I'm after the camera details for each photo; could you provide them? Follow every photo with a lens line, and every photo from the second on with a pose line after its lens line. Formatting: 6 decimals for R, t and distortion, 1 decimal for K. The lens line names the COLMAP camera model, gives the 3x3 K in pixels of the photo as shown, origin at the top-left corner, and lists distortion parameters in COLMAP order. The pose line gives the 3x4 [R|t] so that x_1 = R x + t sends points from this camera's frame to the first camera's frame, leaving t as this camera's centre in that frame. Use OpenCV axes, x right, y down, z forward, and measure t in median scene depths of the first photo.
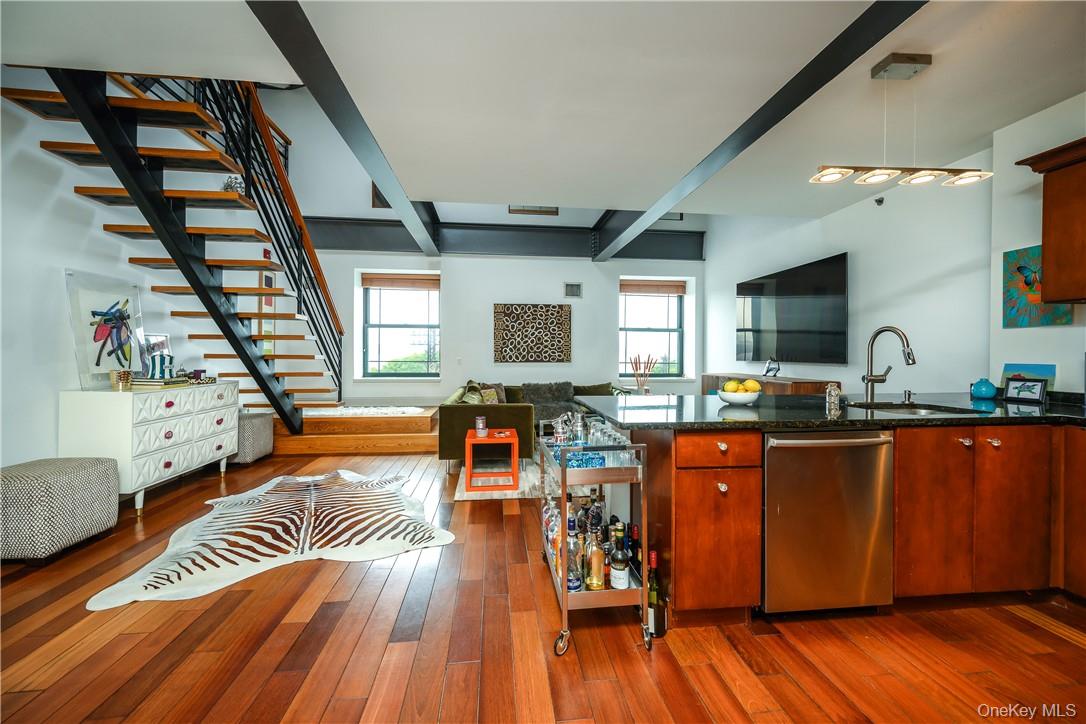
lens RADIAL K [[431.7, 0, 541.9], [0, 431.7, 355.9], [0, 0, 1]] dist [-0.000706, 0.000108]
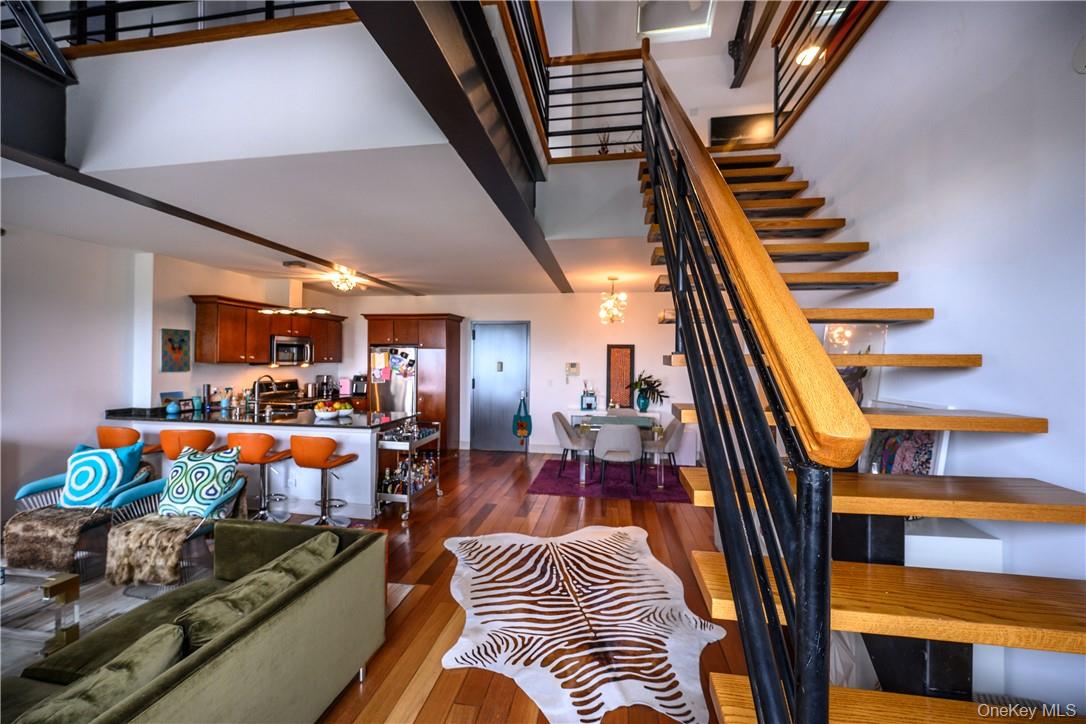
lens RADIAL K [[432.0, 0, 541.7], [0, 432.0, 359.0], [0, 0, 1]] dist [-0.001066, -0.000191]
pose [[-0.962556, -0.011362, 0.270846, -0.447613], [-0.010808, 0.999935, 0.003537, -0.073340], [-0.270869, 0.000477, -0.962616, 1.173806]]
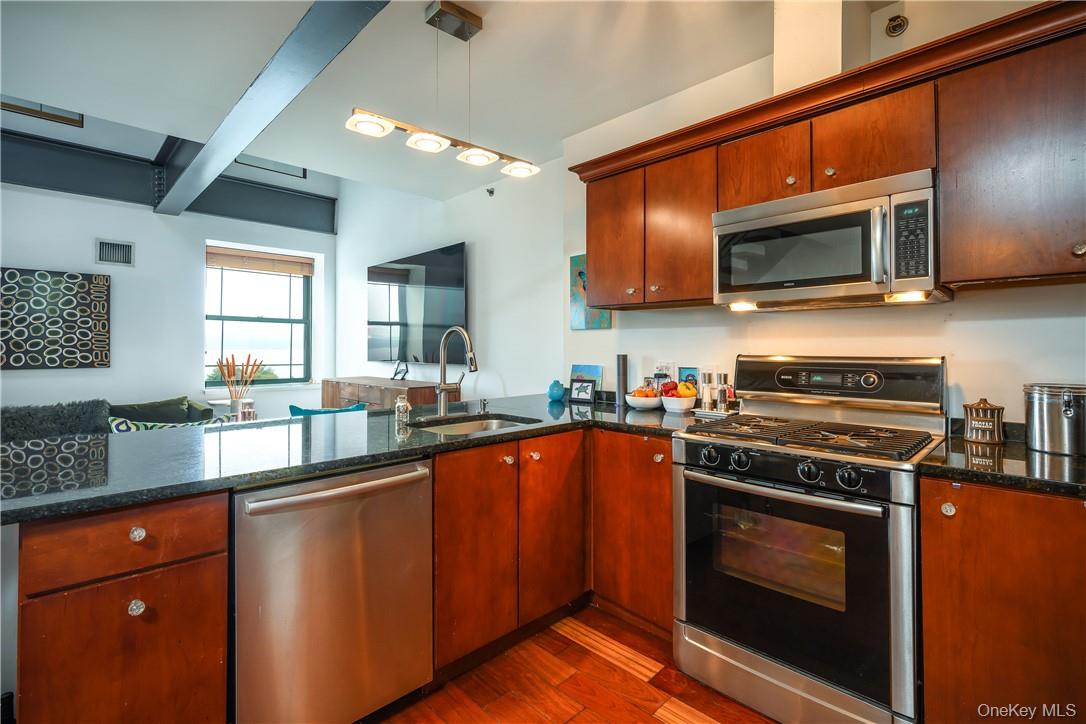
lens RADIAL K [[501.0, 0, 546.5], [0, 501.0, 342.0], [0, 0, 1]] dist [0.001394, 0.000420]
pose [[0.785423, 0.004415, 0.618943, 0.149204], [0.006223, 0.999868, -0.015030, -0.009951], [-0.618928, 0.015656, 0.785292, 0.052065]]
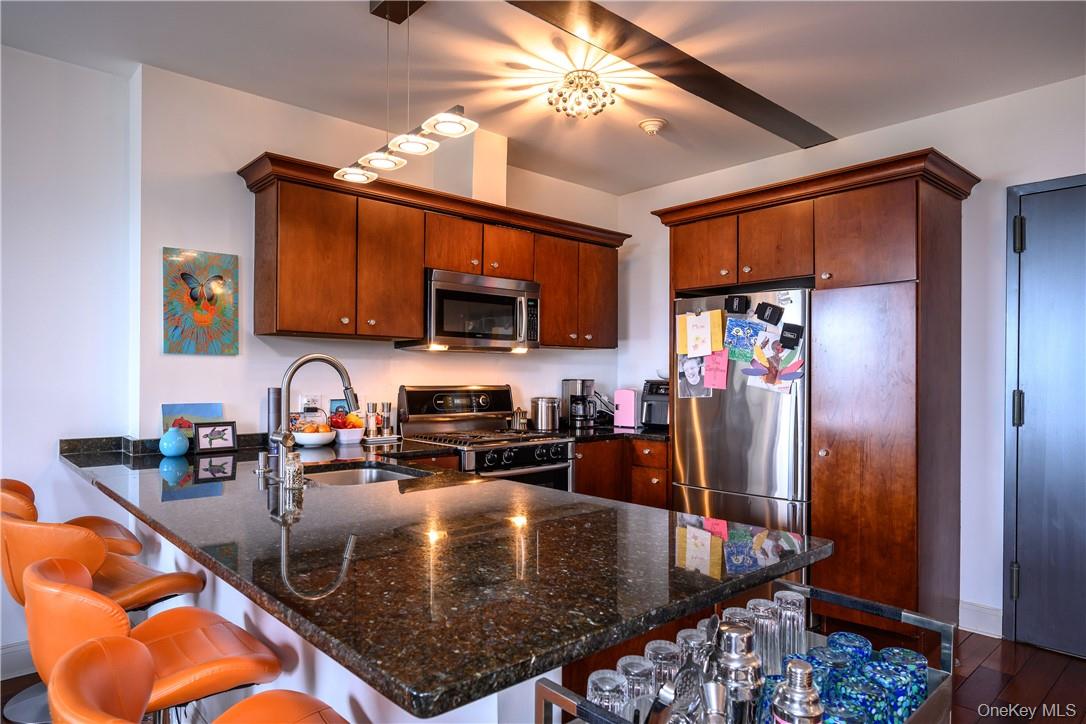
lens RADIAL K [[663.0, 0, 542.7], [0, 663.0, 382.1], [0, 0, 1]] dist [0.000161, -0.000774]
pose [[-0.586411, -0.015241, 0.809870, -0.091754], [-0.001677, 0.999844, 0.017603, -0.020504], [-0.810012, 0.008965, -0.586345, 0.592325]]
